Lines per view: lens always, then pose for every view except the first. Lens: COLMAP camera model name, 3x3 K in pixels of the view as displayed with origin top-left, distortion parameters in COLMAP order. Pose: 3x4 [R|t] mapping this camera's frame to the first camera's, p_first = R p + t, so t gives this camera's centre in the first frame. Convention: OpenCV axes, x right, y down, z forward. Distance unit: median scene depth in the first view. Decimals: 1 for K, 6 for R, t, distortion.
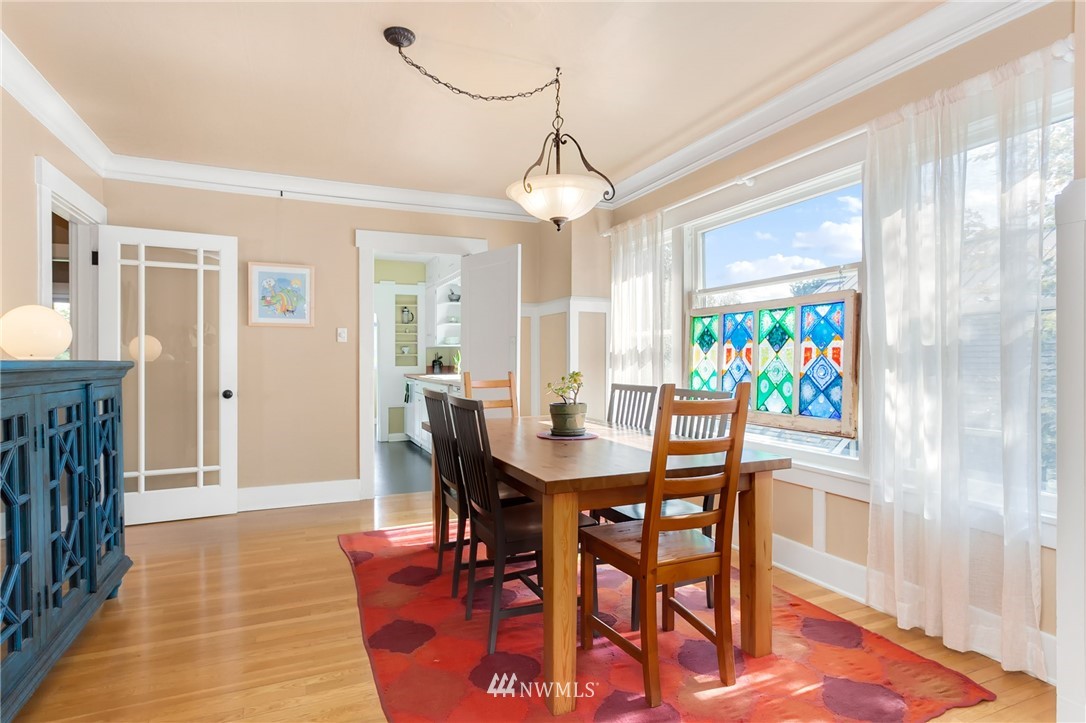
lens RADIAL K [[579.1, 0, 540.6], [0, 579.1, 357.5], [0, 0, 1]] dist [-0.001344, 0.004043]
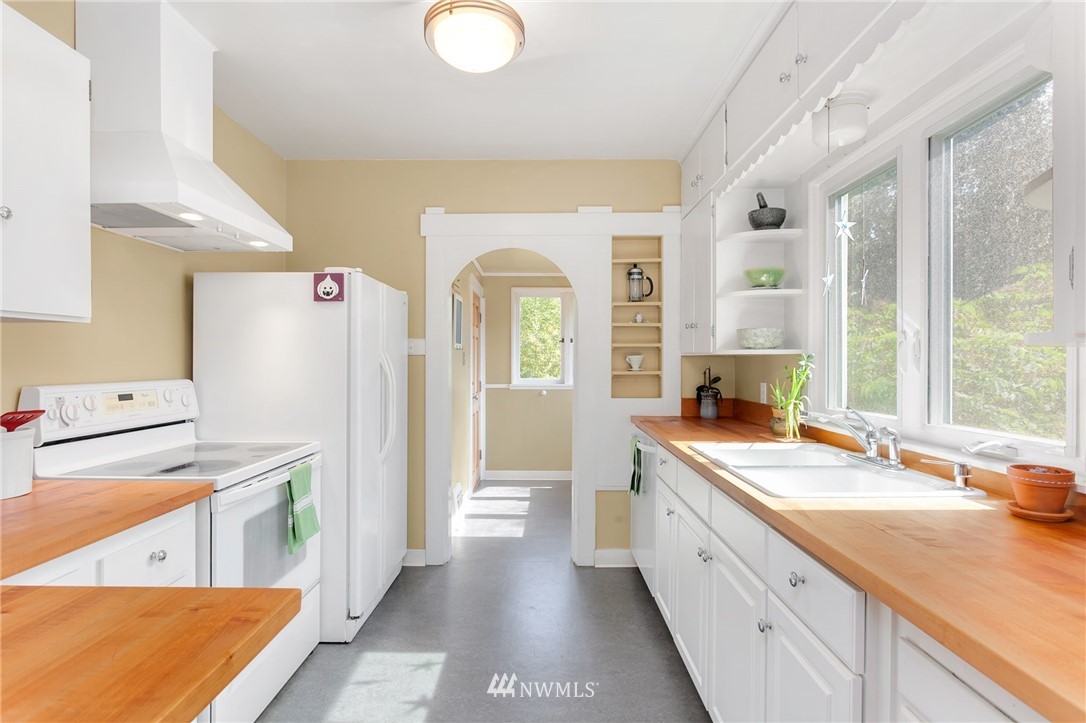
lens RADIAL K [[579.1, 0, 543.1], [0, 579.1, 363.5], [0, 0, 1]] dist [-0.001344, 0.004043]
pose [[0.922228, 0.008250, -0.386559, -0.355923], [-0.006816, 0.999964, 0.005079, -0.035326], [0.386587, -0.002049, 0.922251, 1.588241]]
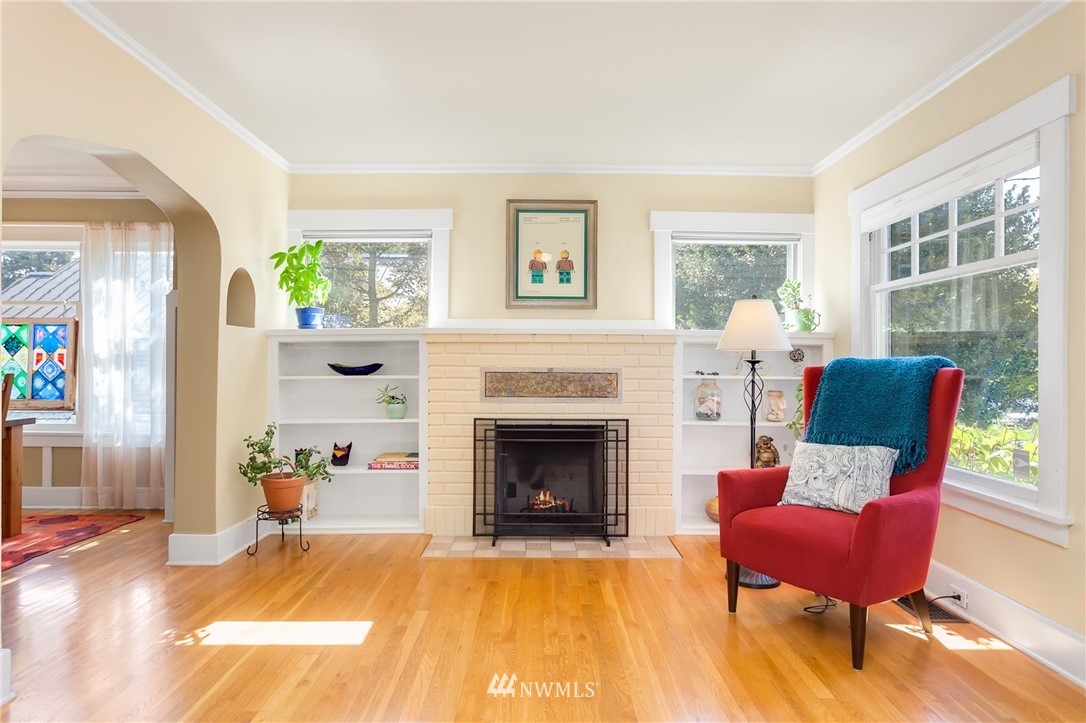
lens RADIAL K [[621.3, 0, 539.2], [0, 621.3, 363.1], [0, 0, 1]] dist [-0.012124, 0.003154]
pose [[0.399488, 0.005305, 0.916723, -0.461486], [-0.009922, 0.999950, -0.001463, -0.001906], [-0.916685, -0.008512, 0.399520, -0.782125]]
